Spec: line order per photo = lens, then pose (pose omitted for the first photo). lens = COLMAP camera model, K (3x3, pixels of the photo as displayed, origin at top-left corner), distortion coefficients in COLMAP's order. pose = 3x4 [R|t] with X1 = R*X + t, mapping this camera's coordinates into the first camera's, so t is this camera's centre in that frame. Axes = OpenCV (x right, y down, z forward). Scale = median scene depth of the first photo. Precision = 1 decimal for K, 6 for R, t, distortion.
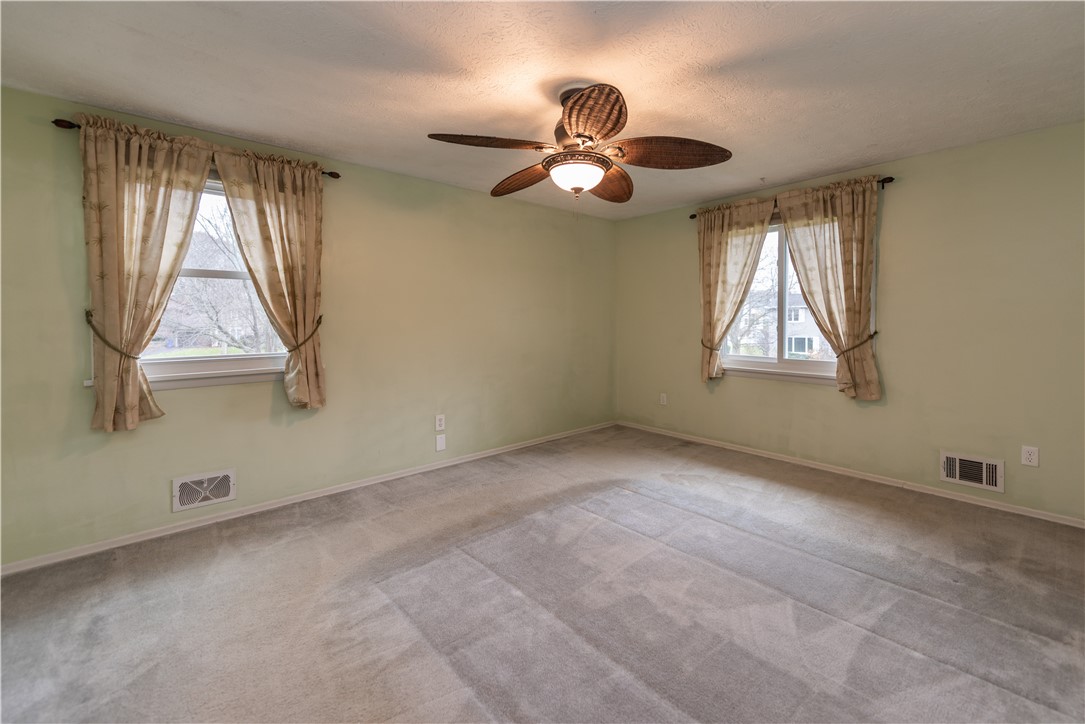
lens RADIAL K [[444.1, 0, 563.9], [0, 444.1, 327.2], [0, 0, 1]] dist [-0.001395, -0.000281]
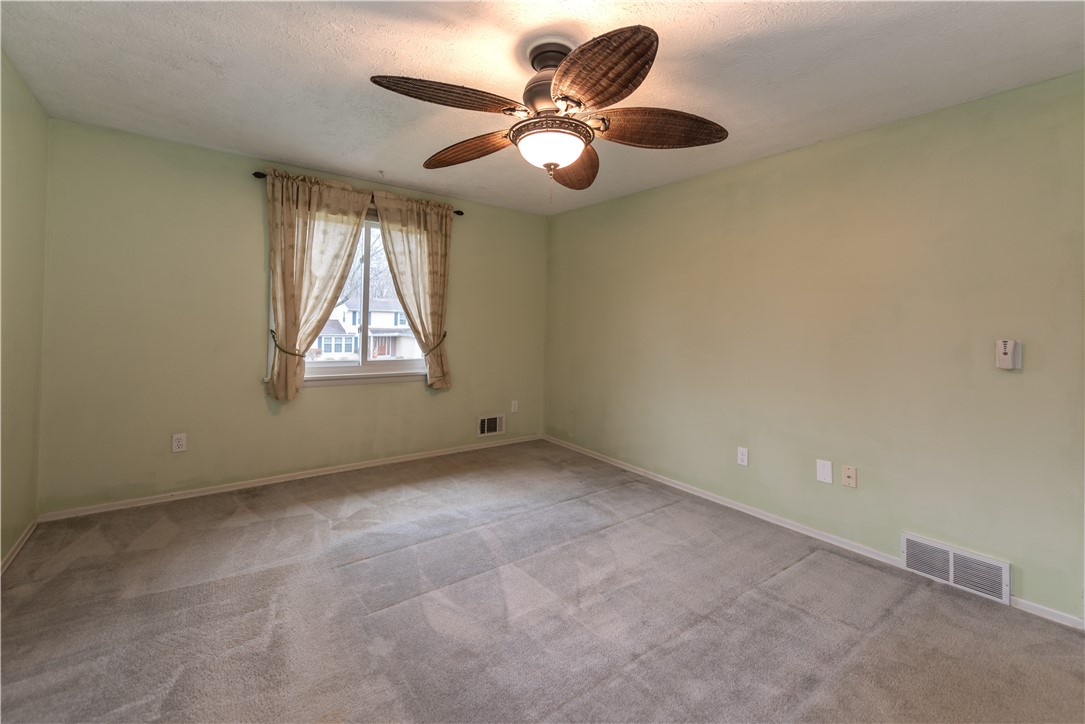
lens RADIAL K [[449.0, 0, 544.5], [0, 449.0, 317.2], [0, 0, 1]] dist [0.014996, -0.000091]
pose [[0.103685, 0.027673, 0.994225, -0.474513], [-0.001234, 0.999616, -0.027694, 0.003748], [-0.994609, 0.001645, 0.103679, 0.558688]]
